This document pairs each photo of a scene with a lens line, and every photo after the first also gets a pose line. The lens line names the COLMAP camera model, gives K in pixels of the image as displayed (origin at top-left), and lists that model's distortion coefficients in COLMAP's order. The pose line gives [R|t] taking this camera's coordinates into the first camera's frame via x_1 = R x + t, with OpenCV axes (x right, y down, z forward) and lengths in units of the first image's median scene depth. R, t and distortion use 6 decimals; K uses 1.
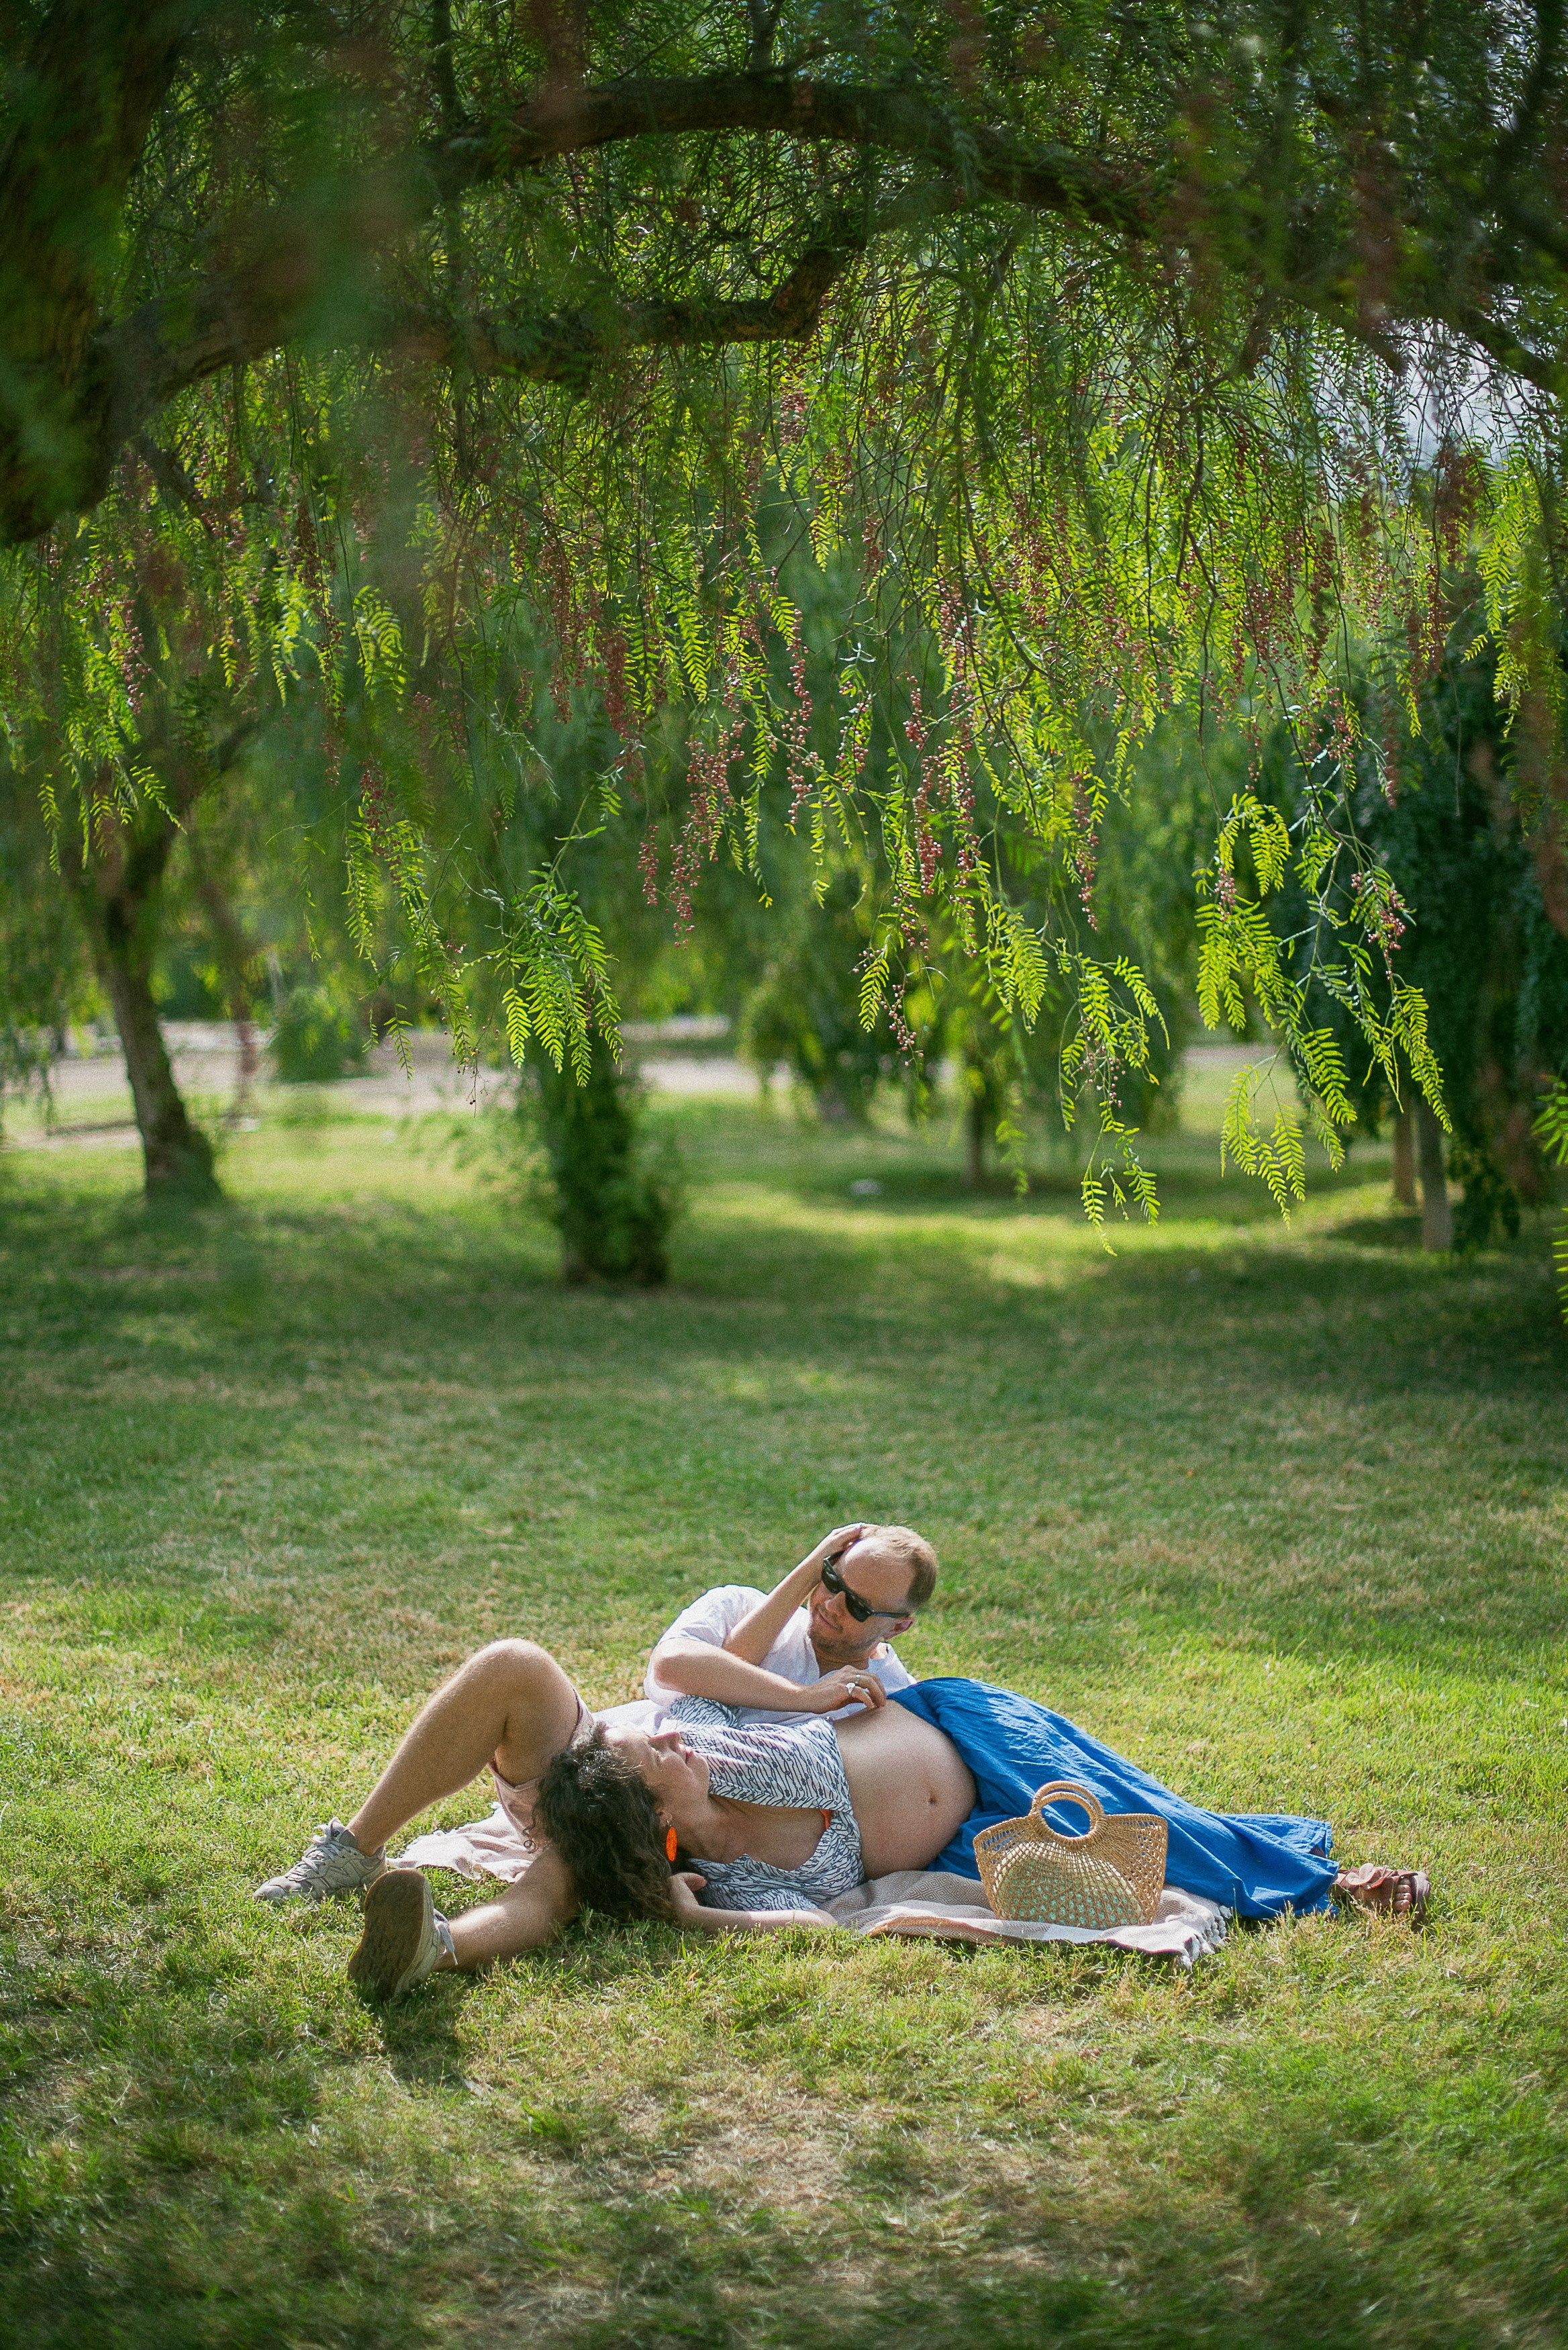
lens RADIAL K [[3343.5, 0, 784.0], [0, 3343.5, 1175.0], [0, 0, 1]] dist [-0.155109, 0.155718]
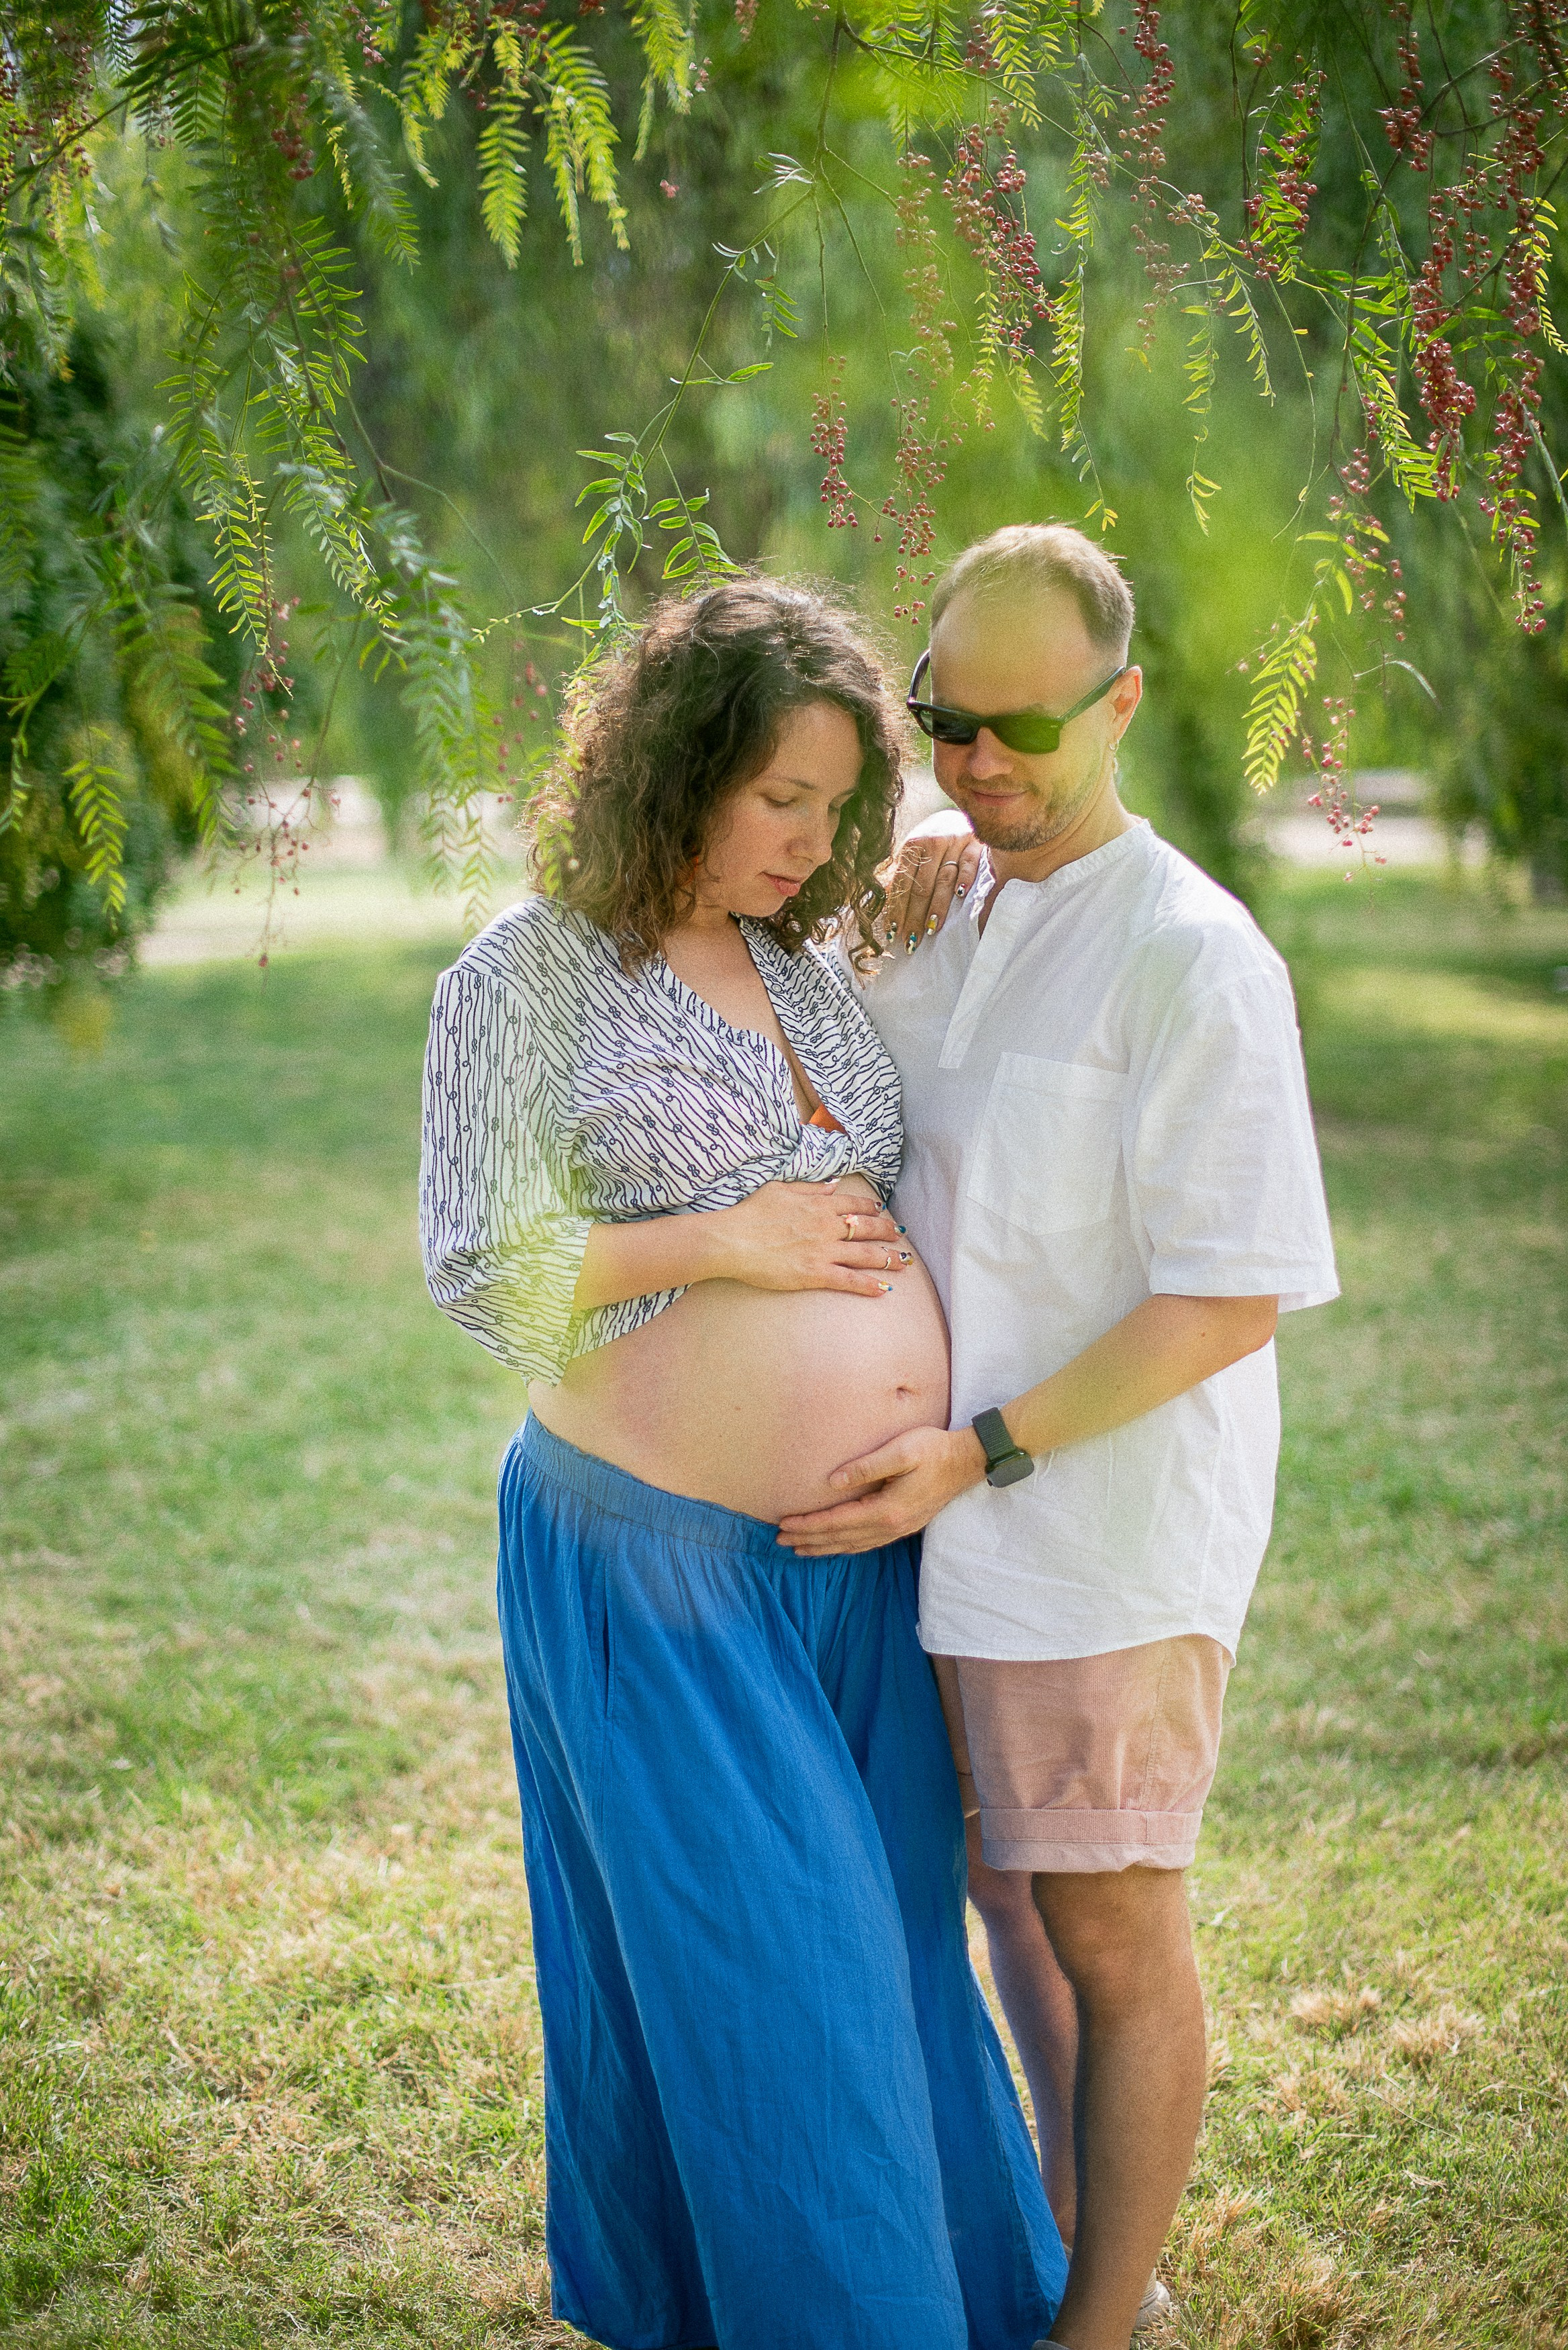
lens RADIAL K [[3343.5, 0, 784.0], [0, 3343.5, 1175.0], [0, 0, 1]] dist [-0.155109, 0.155718]
pose [[0.973507, 0.047388, -0.223693, 0.062424], [-0.030156, 0.996352, 0.079837, -0.025003], [0.226661, -0.070976, 0.971384, 0.525016]]
